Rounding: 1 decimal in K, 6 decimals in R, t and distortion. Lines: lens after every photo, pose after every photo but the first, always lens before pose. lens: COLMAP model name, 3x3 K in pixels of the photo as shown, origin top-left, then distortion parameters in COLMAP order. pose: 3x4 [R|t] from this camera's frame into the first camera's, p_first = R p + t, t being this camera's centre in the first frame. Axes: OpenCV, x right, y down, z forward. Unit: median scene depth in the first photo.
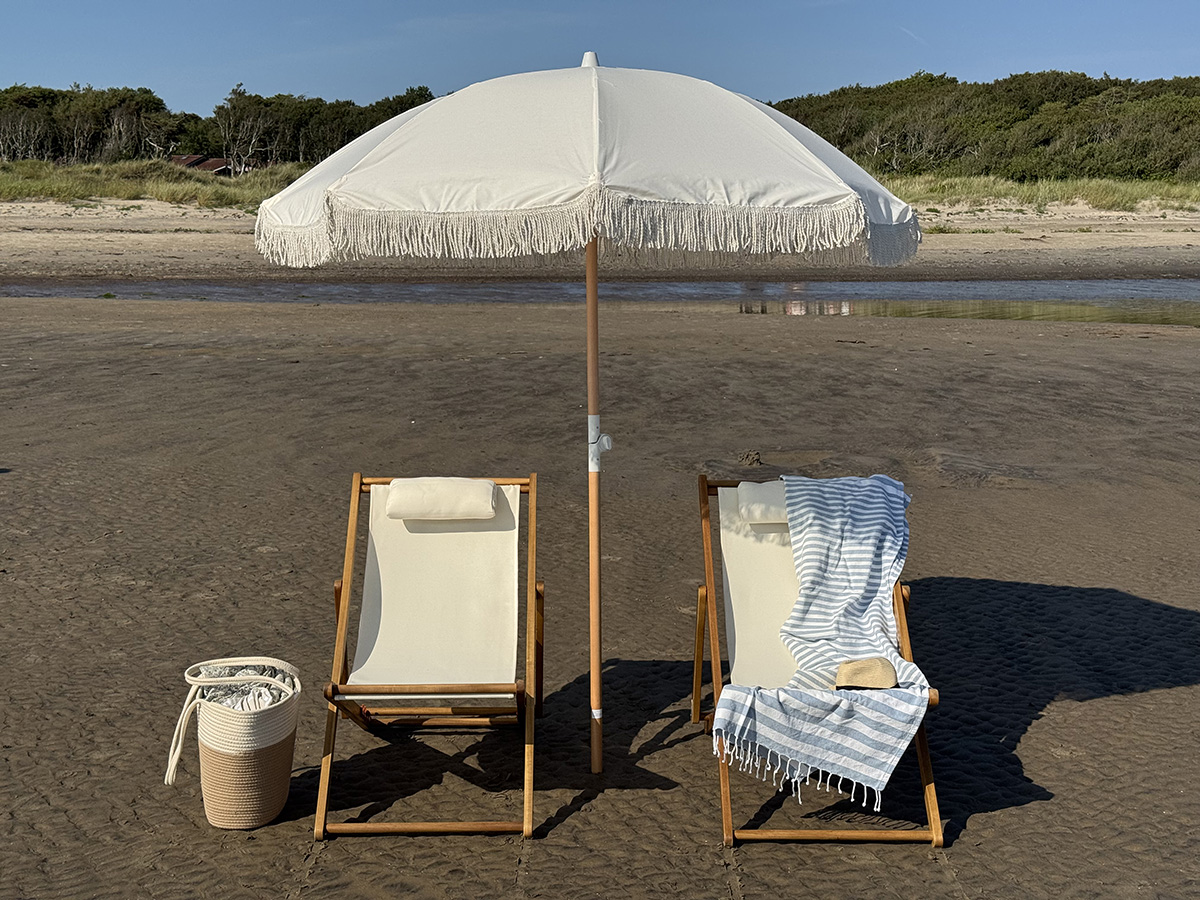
lens RADIAL K [[1659.5, 0, 598.4], [0, 1659.5, 449.3], [0, 0, 1]] dist [0.133194, 0.000000]
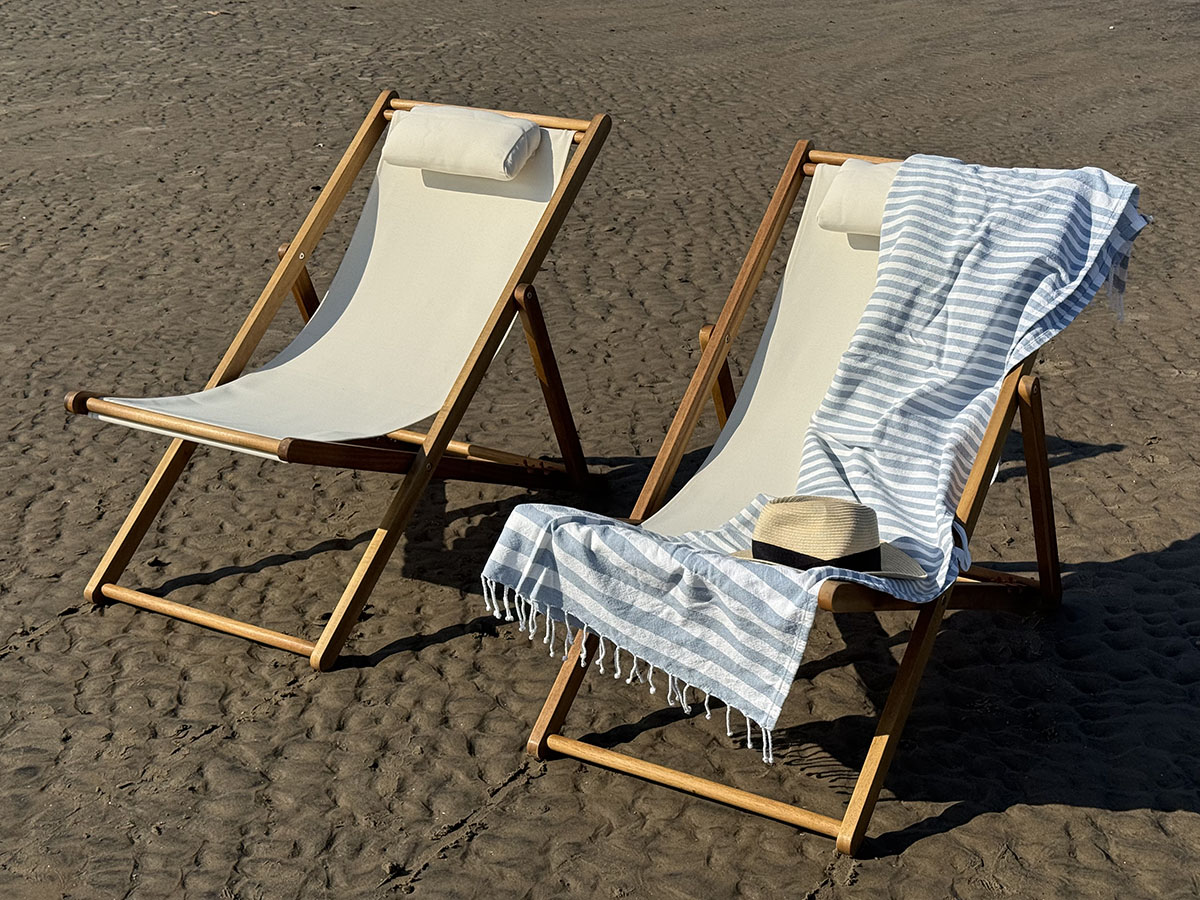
lens RADIAL K [[1863.8, 0, 599.9], [0, 1863.8, 450.5], [0, 0, 1]] dist [-0.210444, 0.000000]
pose [[0.858804, 0.169843, -0.483331, 0.364026], [-0.066257, 0.972345, 0.223954, -0.021561], [0.508001, -0.160308, 0.846307, 0.411338]]
